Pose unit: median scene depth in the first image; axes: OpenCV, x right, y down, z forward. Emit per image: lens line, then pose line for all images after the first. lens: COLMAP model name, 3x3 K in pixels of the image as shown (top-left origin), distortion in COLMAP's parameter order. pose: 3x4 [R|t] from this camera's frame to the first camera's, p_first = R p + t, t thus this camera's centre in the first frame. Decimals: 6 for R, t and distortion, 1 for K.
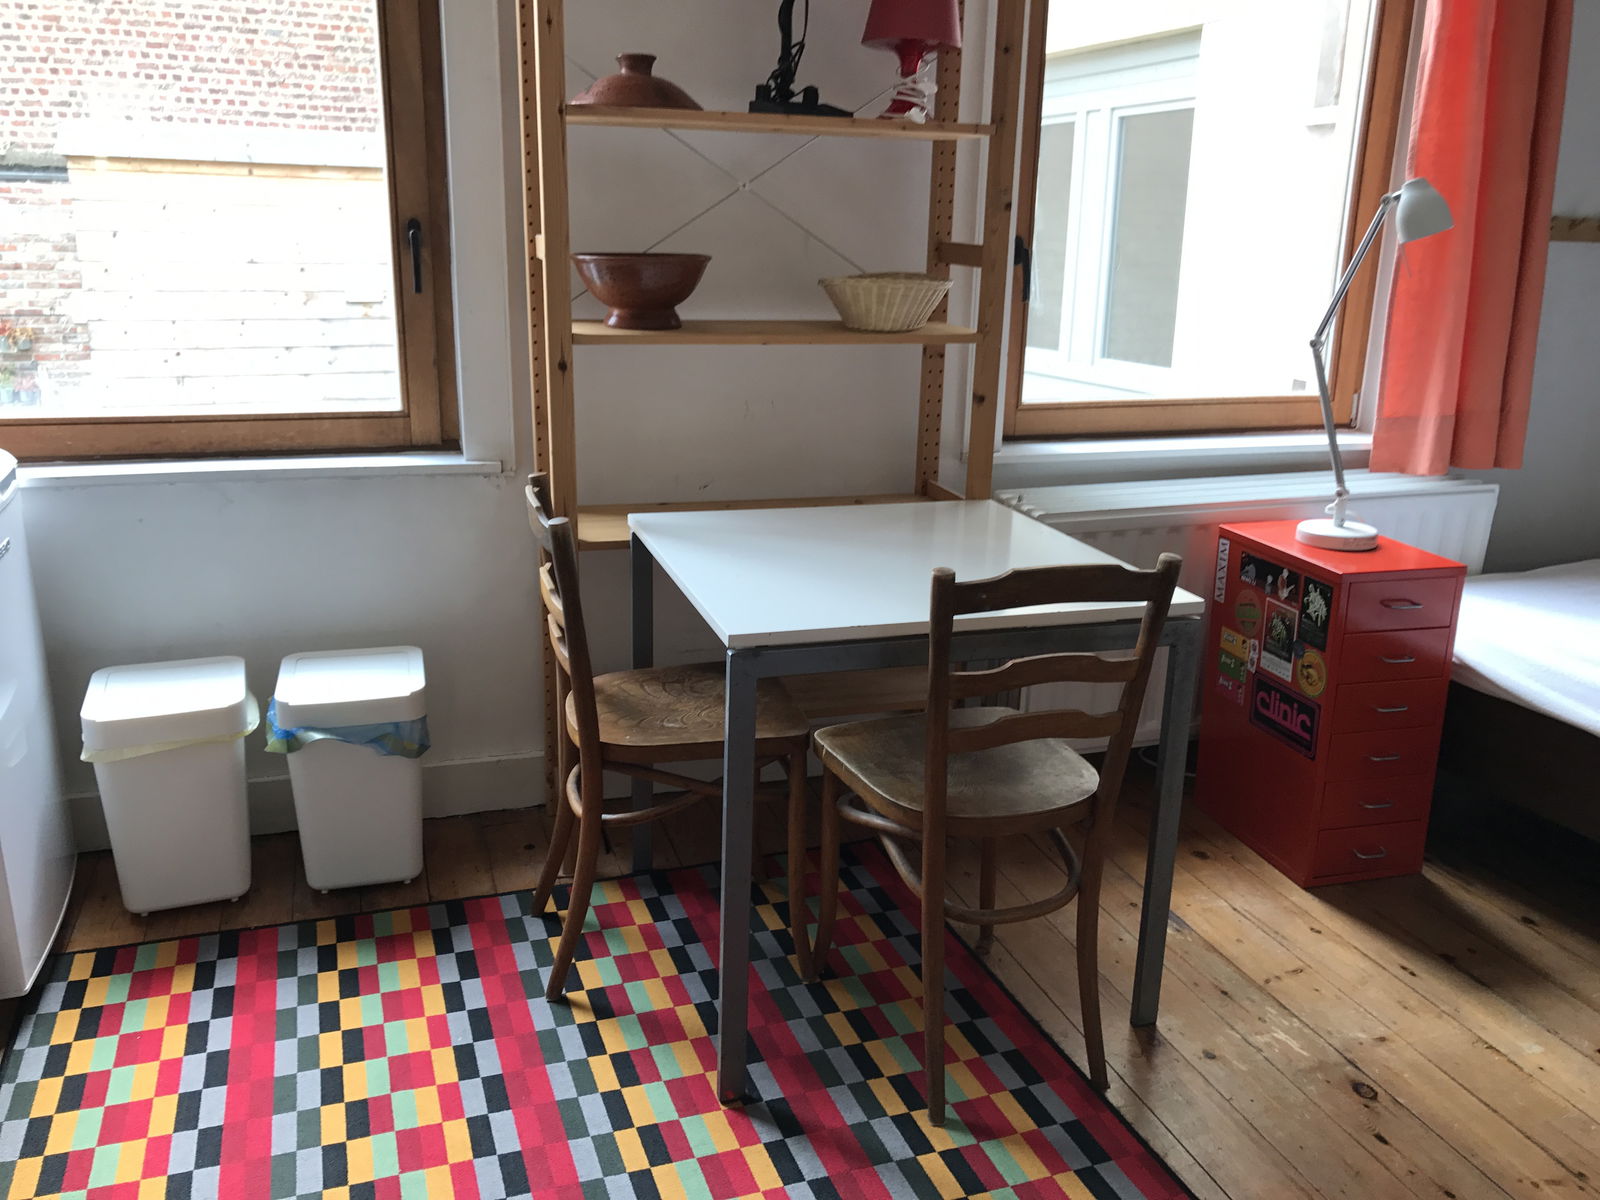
lens RADIAL K [[1307.5, 0, 800.0], [0, 1307.5, 600.0], [0, 0, 1]] dist [0.008395, -0.001210]
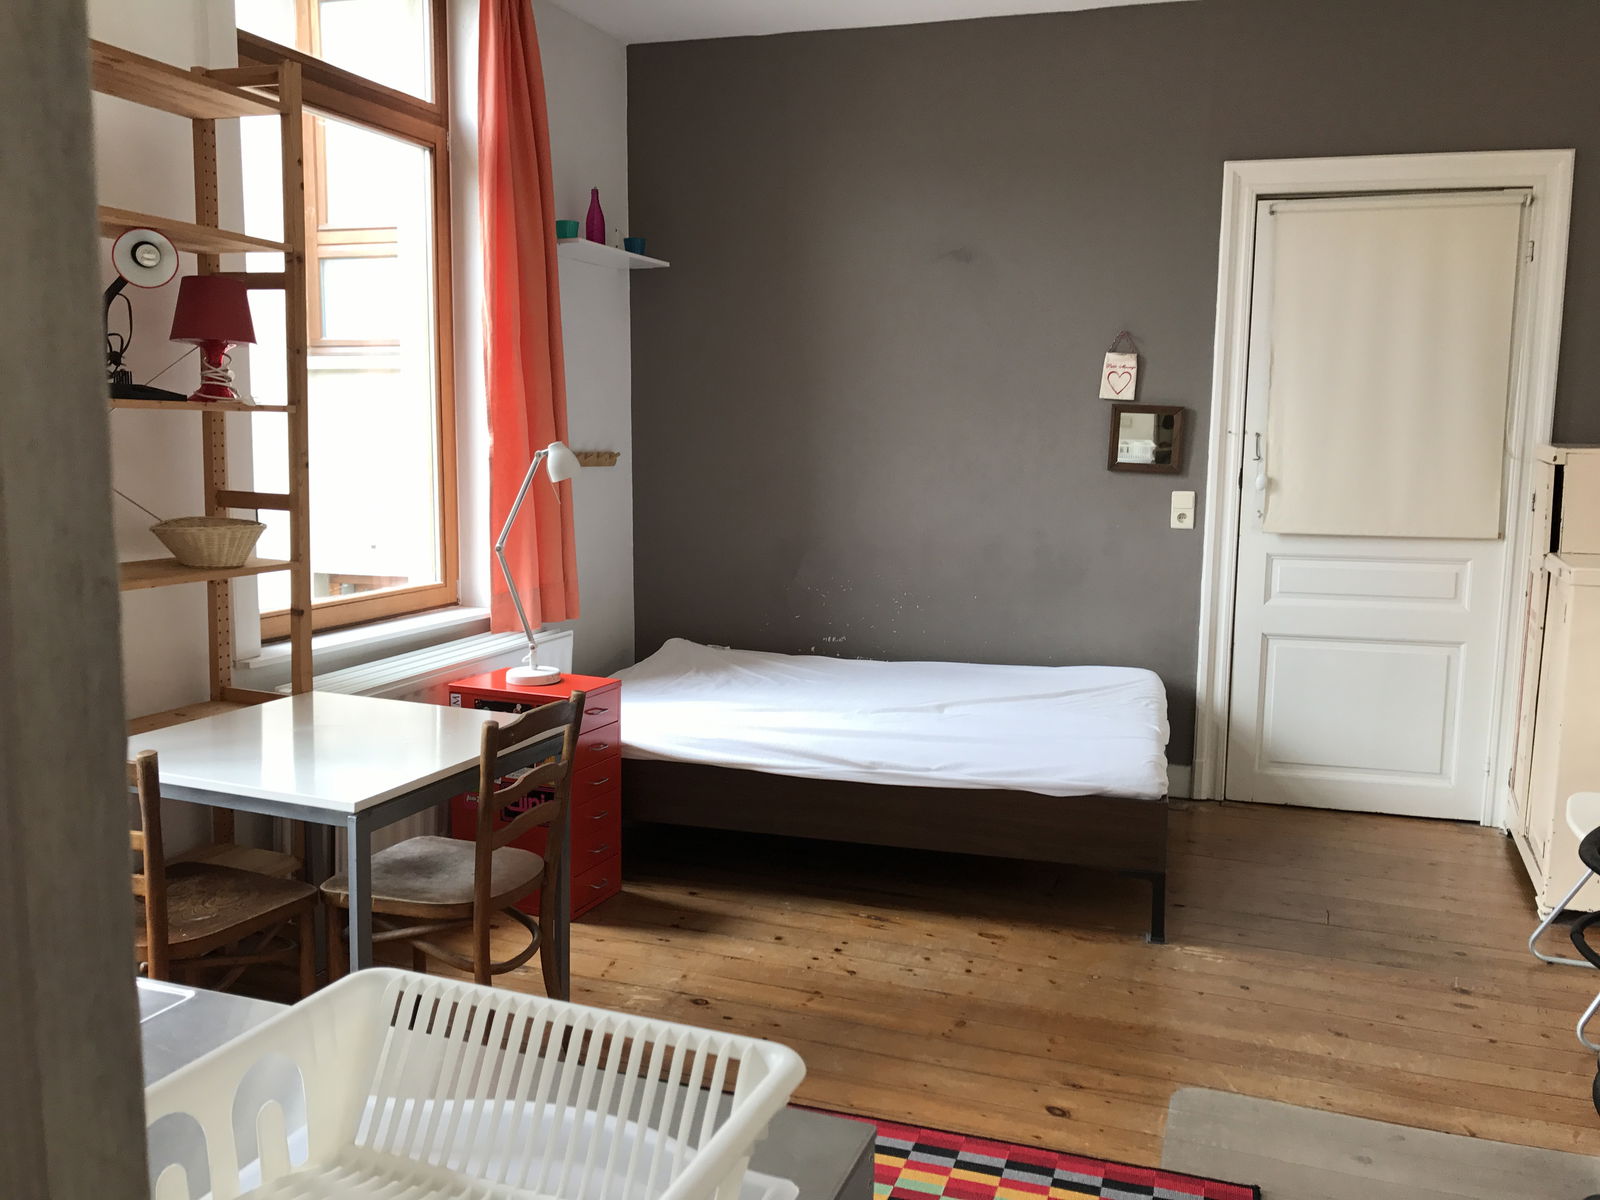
lens RADIAL K [[1307.5, 0, 800.0], [0, 1307.5, 600.0], [0, 0, 1]] dist [0.008395, -0.001210]
pose [[0.617028, -0.111347, 0.779024, -0.556055], [0.215181, 0.976085, -0.030922, -0.024724], [-0.756950, 0.186711, 0.626231, -0.153099]]
